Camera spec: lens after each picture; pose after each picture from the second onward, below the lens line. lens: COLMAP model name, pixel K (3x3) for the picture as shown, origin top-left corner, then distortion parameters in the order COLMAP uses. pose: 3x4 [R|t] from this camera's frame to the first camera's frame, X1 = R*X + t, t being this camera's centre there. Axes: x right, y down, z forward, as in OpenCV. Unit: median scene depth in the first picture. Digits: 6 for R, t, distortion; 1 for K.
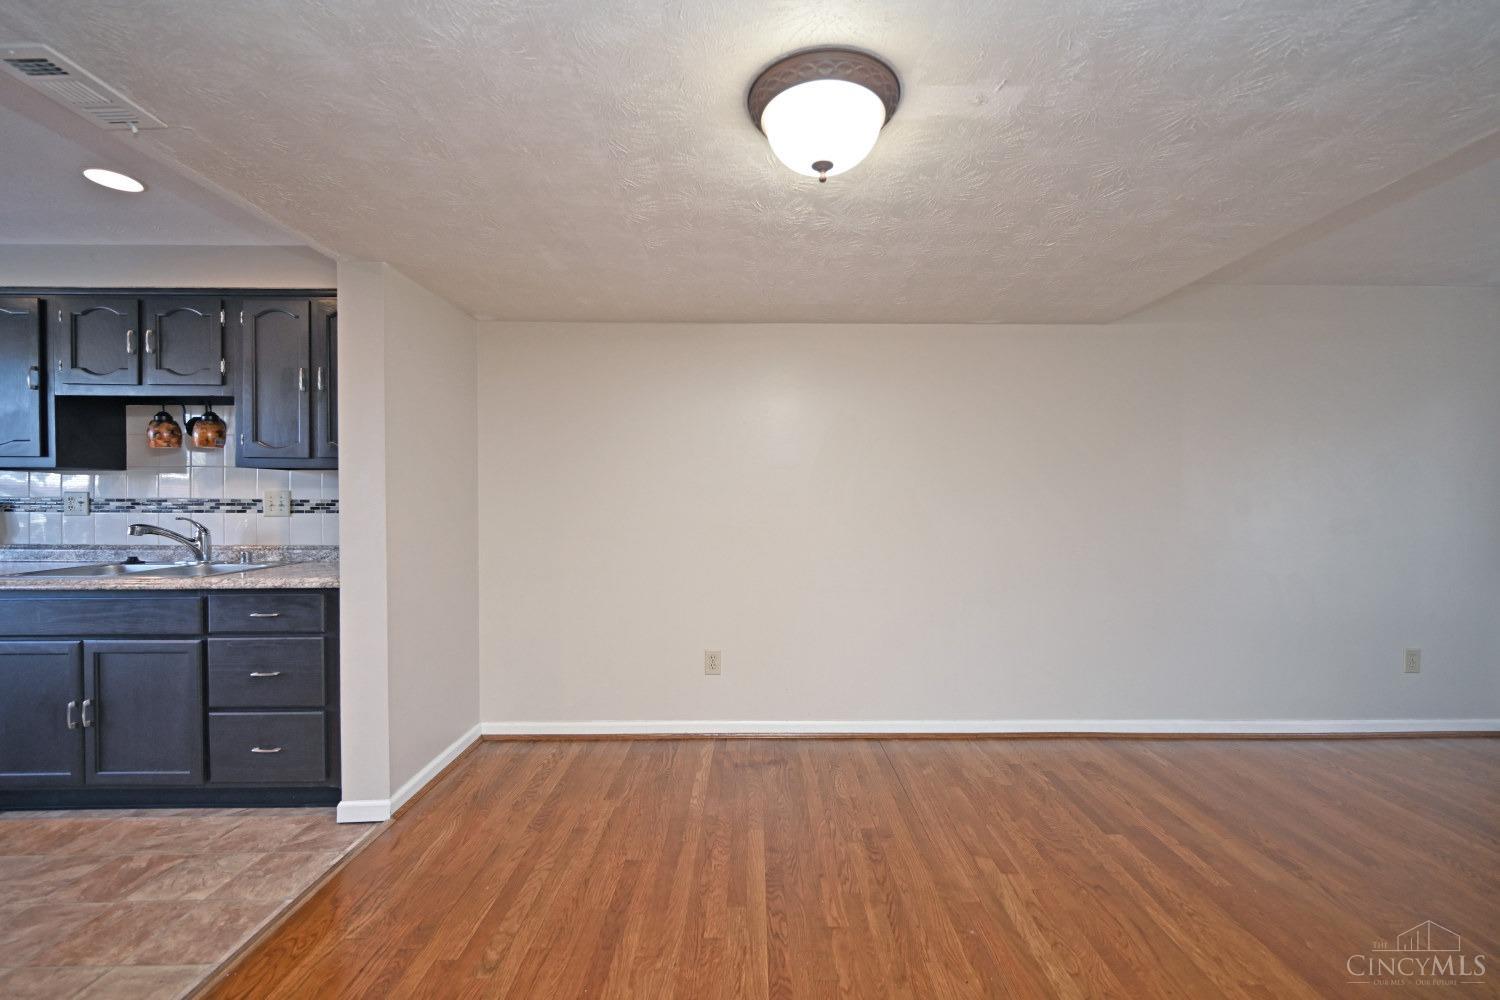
lens RADIAL K [[602.4, 0, 756.4], [0, 602.4, 505.0], [0, 0, 1]] dist [0.000009, 0.000348]
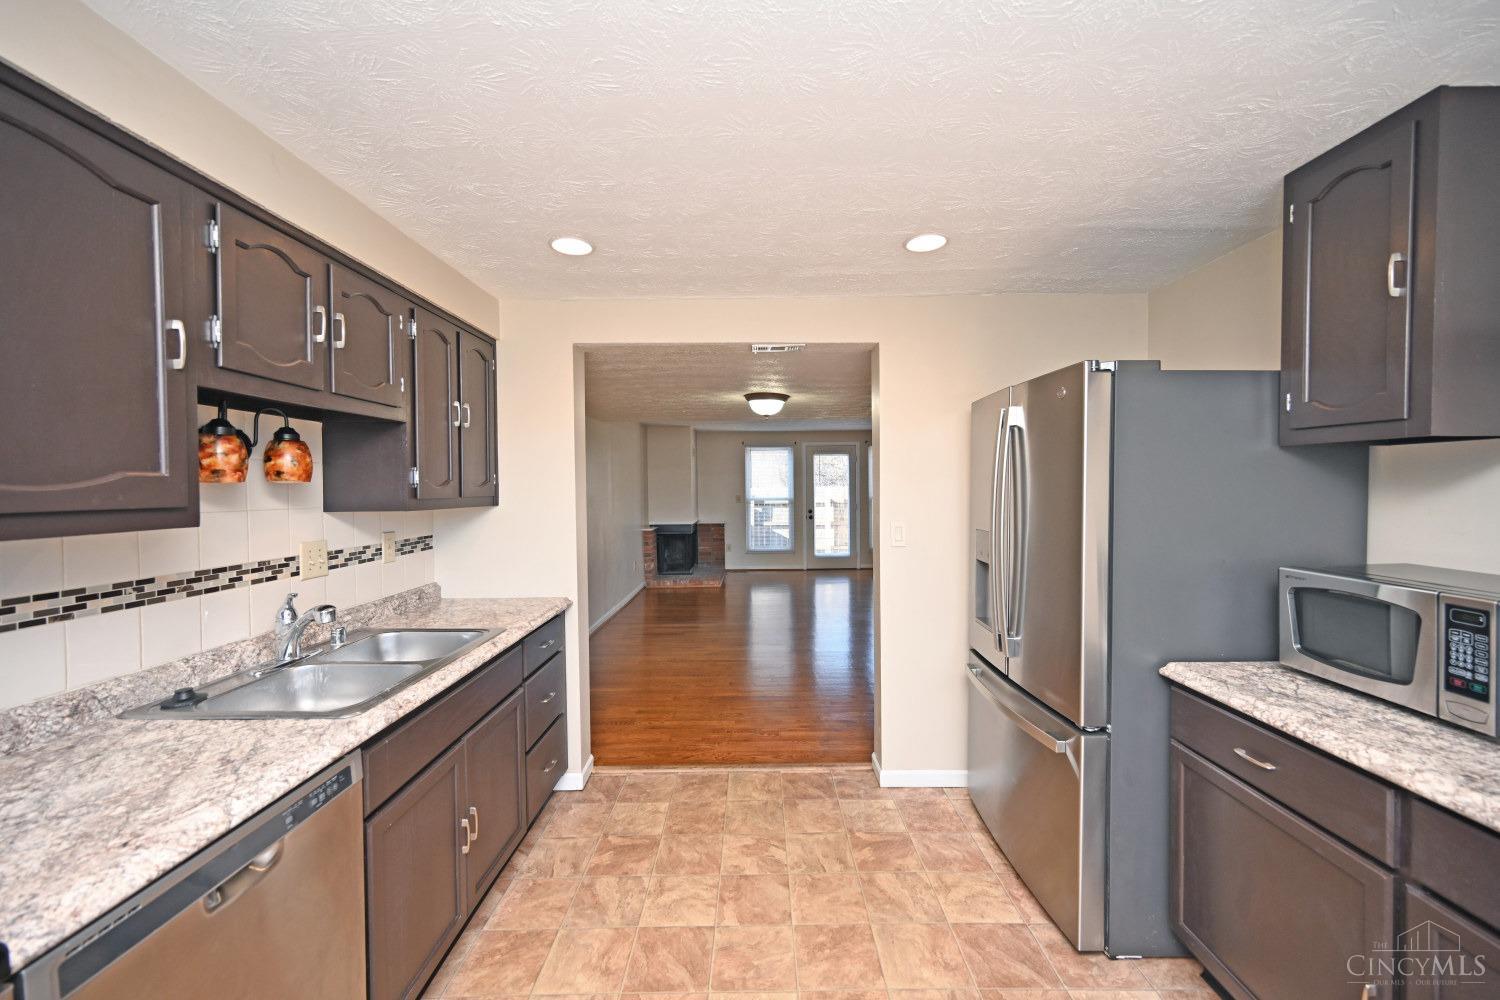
lens RADIAL K [[591.1, 0, 756.5], [0, 591.1, 497.6], [0, 0, 1]] dist [0.001002, -0.000147]
pose [[0.010677, -0.020975, 0.999723, -1.555040], [0.019982, 0.999585, 0.020759, -0.082705], [-0.999743, 0.019754, 0.011092, 0.495509]]
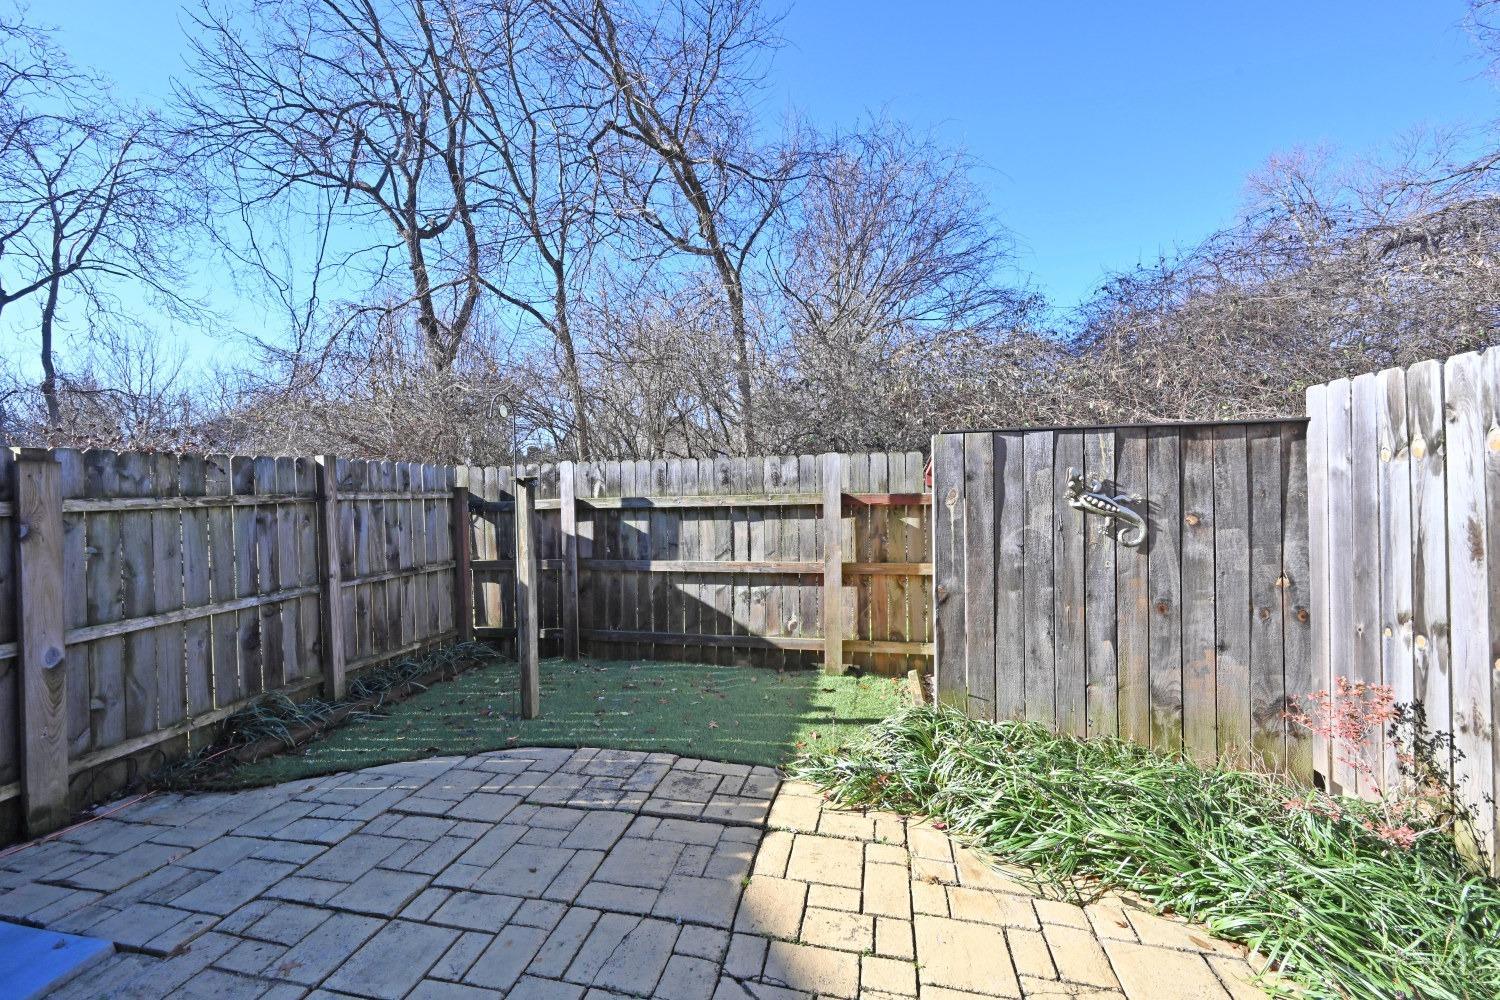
lens RADIAL K [[585.6, 0, 751.2], [0, 585.6, 498.3], [0, 0, 1]] dist [-0.001422, -0.000237]
pose [[0.222550, -0.016416, 0.974783, 2.137262], [0.027875, 0.999557, 0.010469, 0.046960], [-0.974523, 0.024843, 0.222909, -0.240552]]
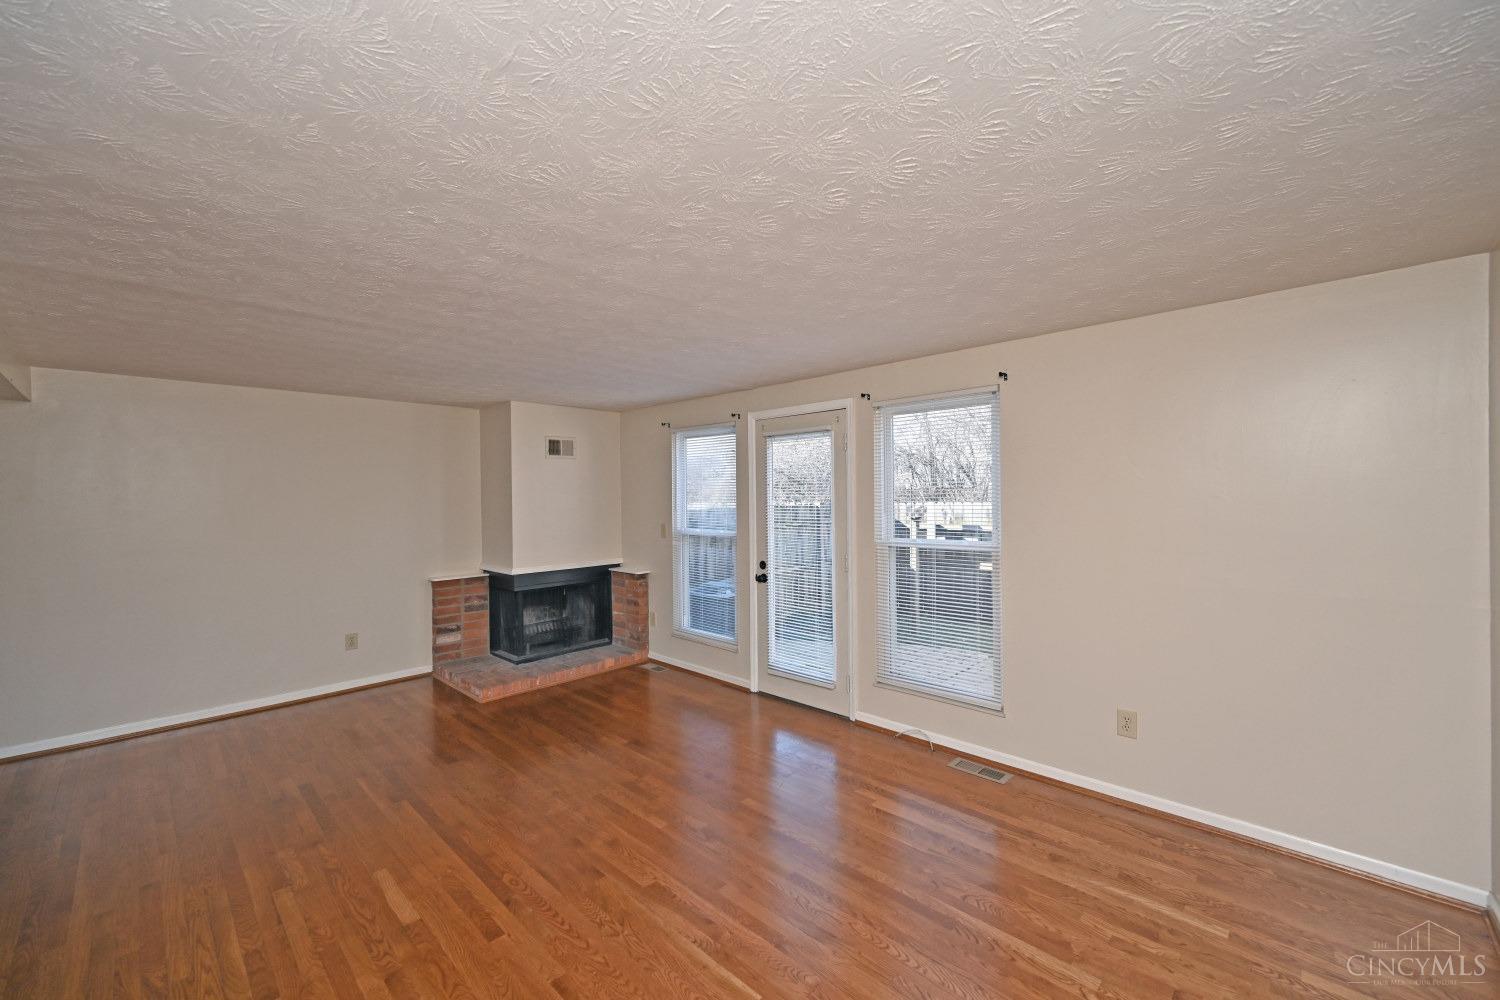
lens RADIAL K [[601.9, 0, 751.9], [0, 601.9, 499.8], [0, 0, 1]] dist [0.000438, 0.000089]
pose [[0.700151, -0.011331, 0.713905, 0.763751], [0.016412, 0.999865, -0.000227, -0.095386], [-0.713806, 0.011876, 0.700243, -0.875790]]
